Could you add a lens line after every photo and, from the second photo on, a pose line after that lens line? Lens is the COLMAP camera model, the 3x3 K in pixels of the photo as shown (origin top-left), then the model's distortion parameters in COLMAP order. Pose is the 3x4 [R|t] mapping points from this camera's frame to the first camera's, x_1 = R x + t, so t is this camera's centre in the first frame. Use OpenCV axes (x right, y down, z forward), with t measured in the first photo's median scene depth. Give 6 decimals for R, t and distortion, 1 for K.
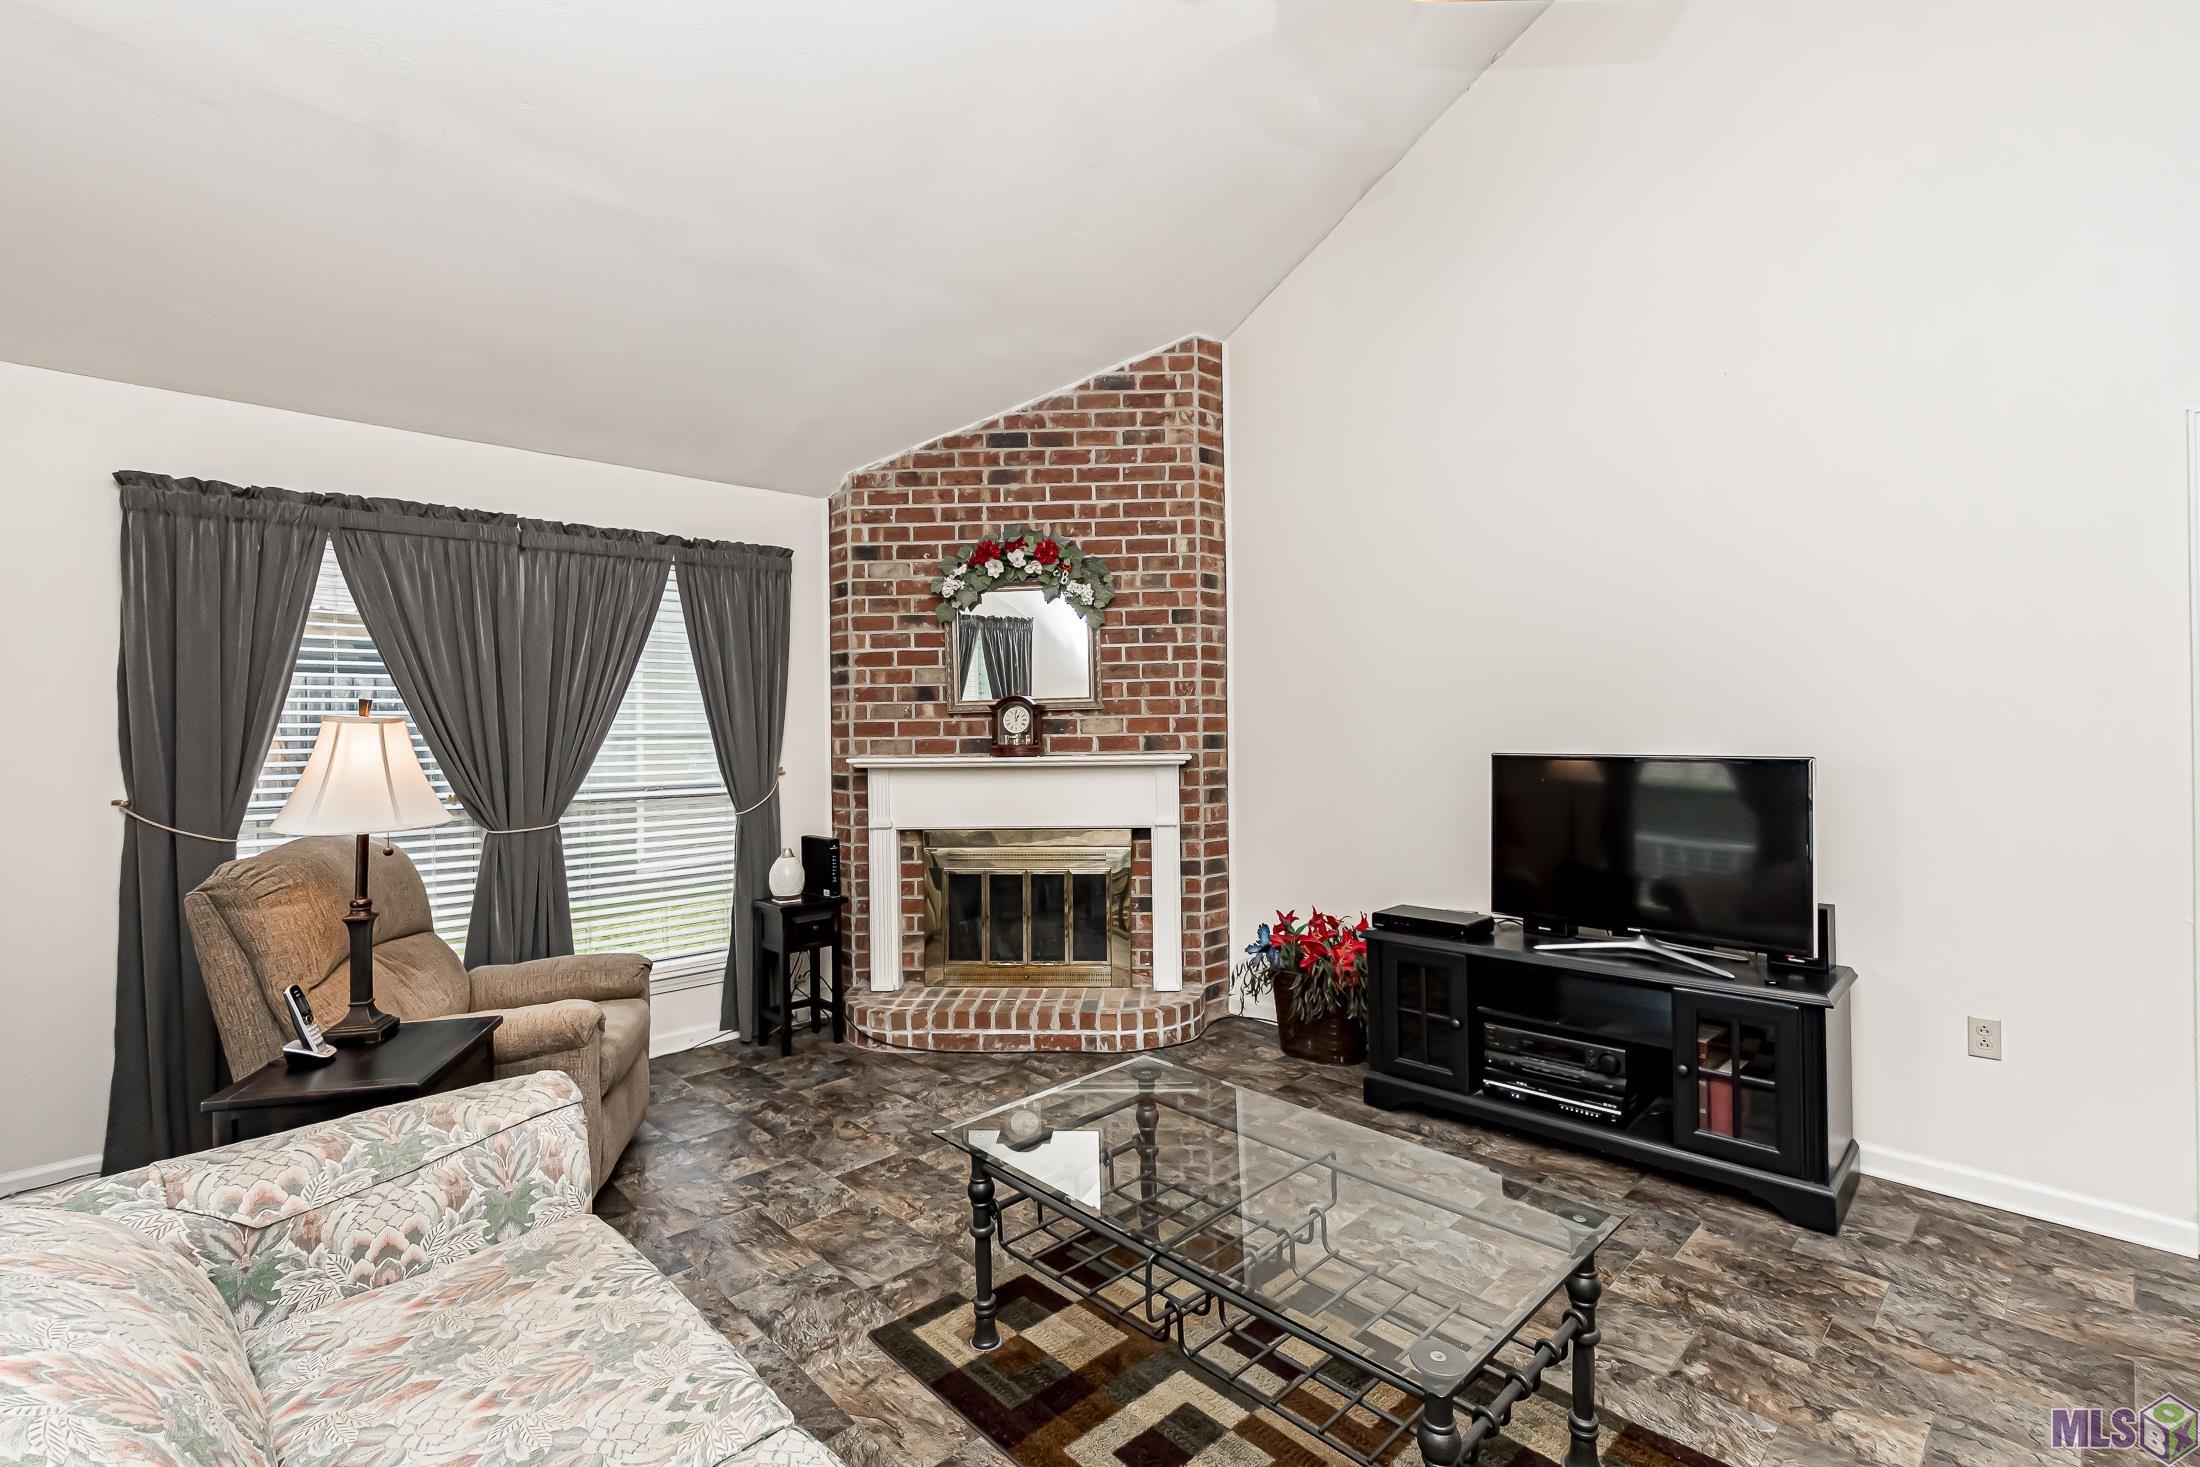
lens RADIAL K [[1025.4, 0, 1099.3], [0, 1025.4, 700.1], [0, 0, 1]] dist [0.002998, -0.000572]
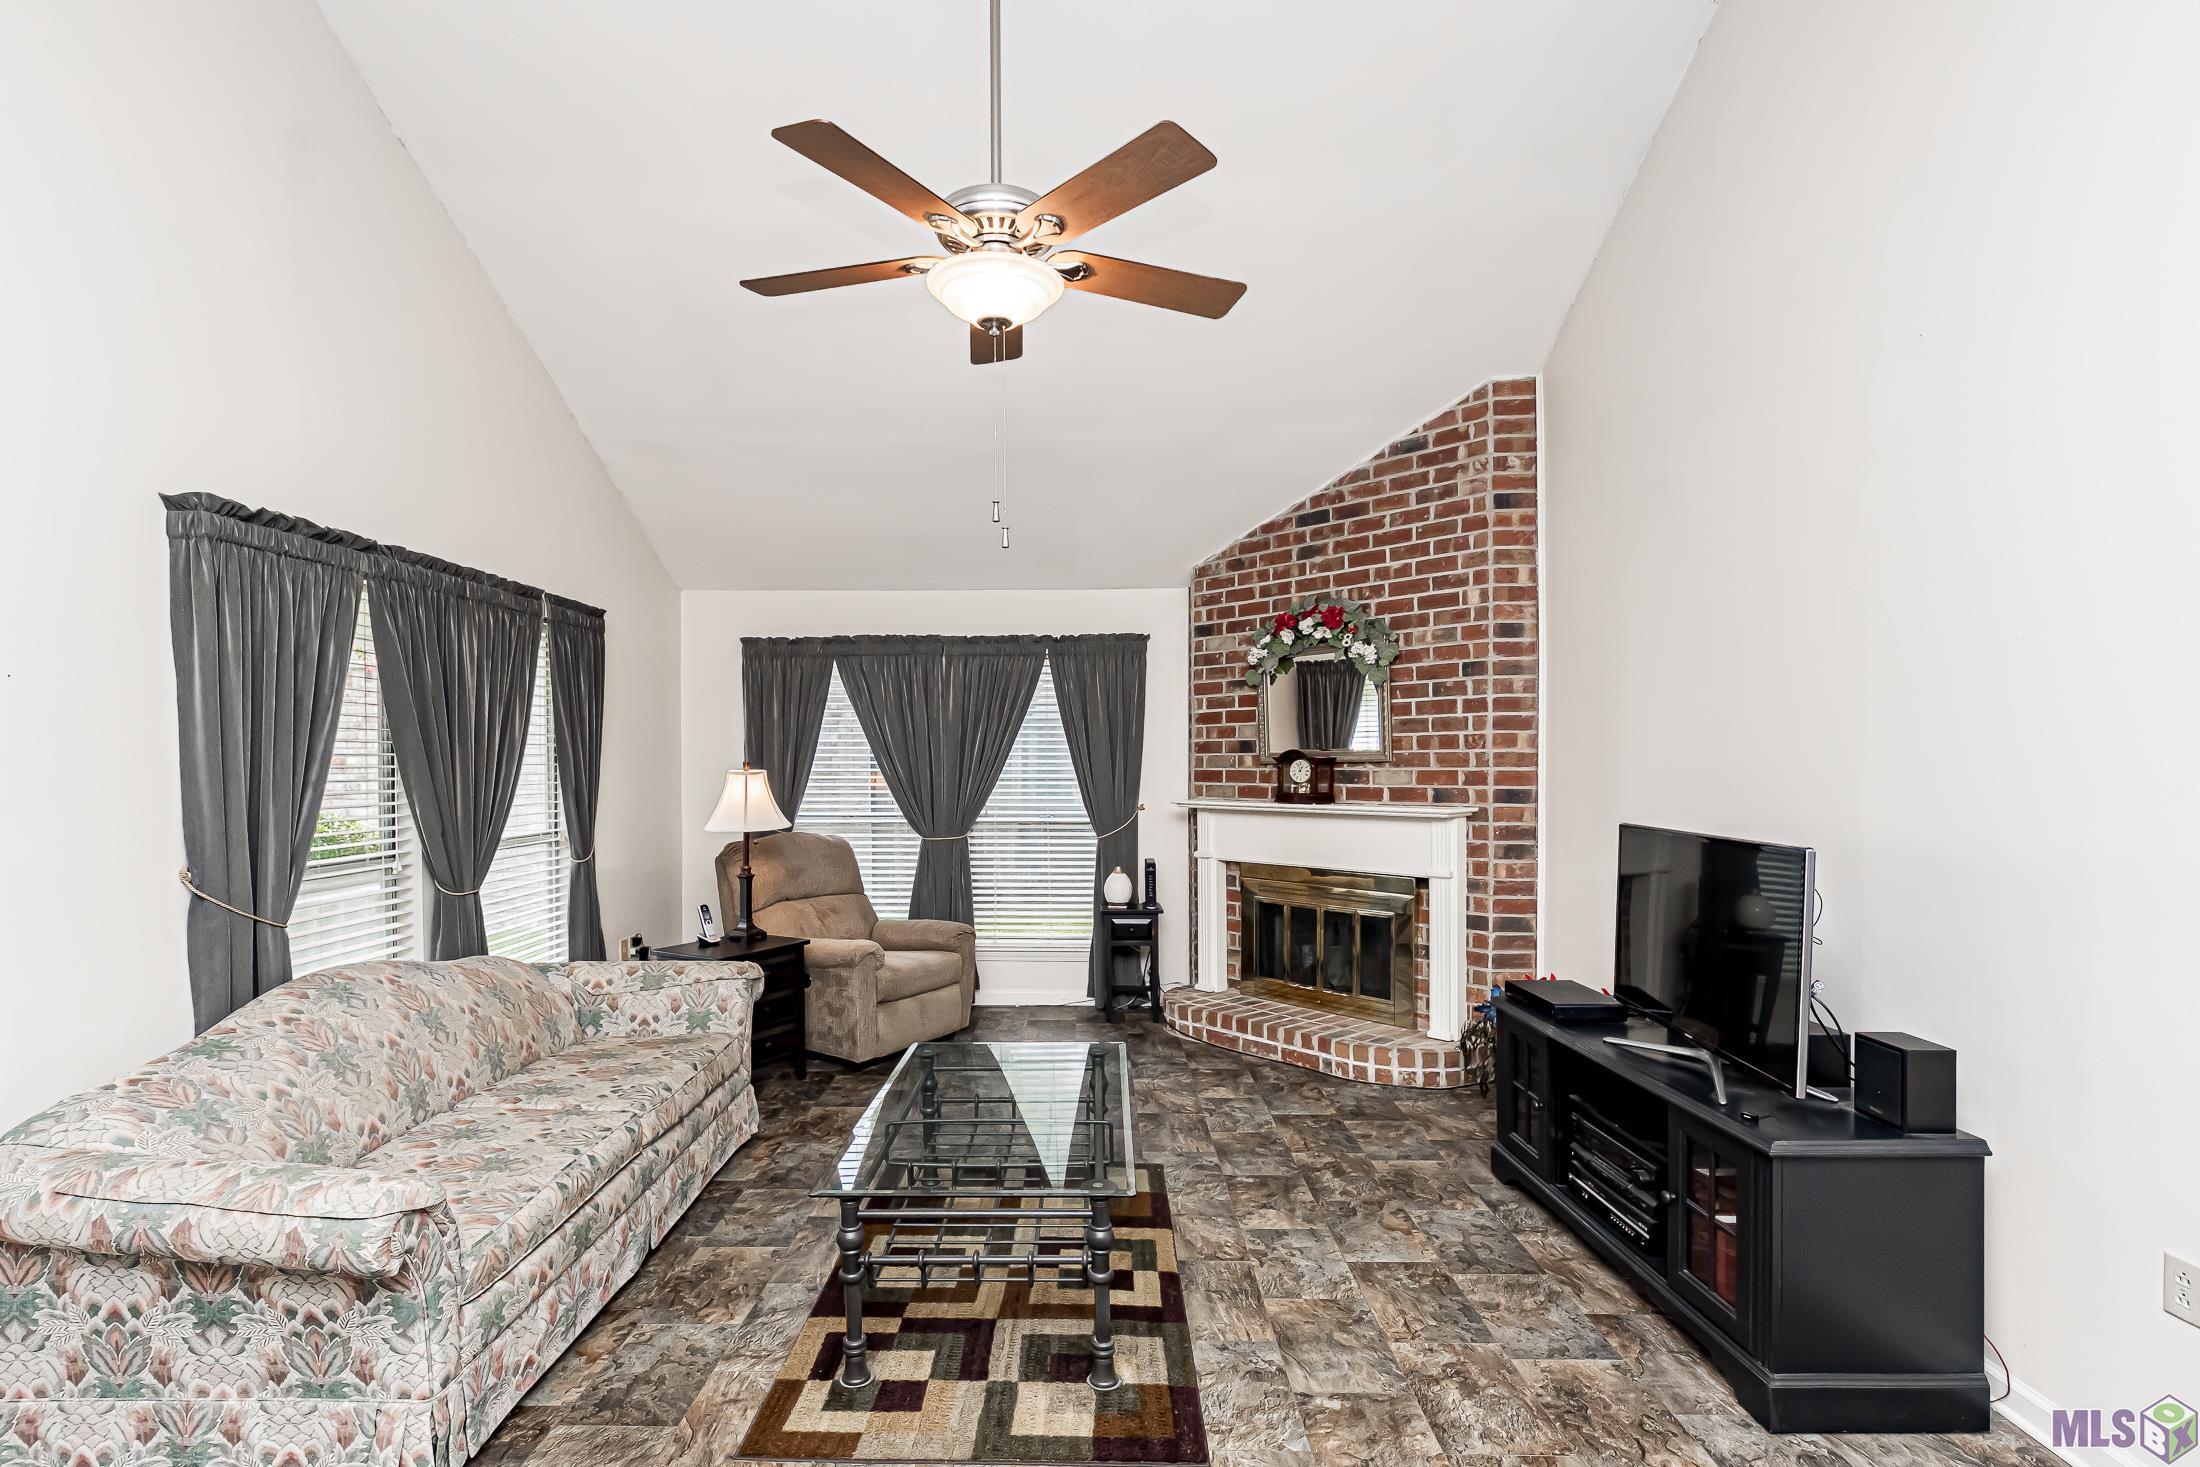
lens RADIAL K [[998.4, 0, 1070.0], [0, 998.4, 748.8], [0, 0, 1]] dist [-0.000881, -0.001121]
pose [[0.730241, 0.002597, -0.683185, 0.459093], [0.008049, 0.999891, 0.012404, -0.019393], [0.683142, -0.014557, 0.730140, 0.027488]]
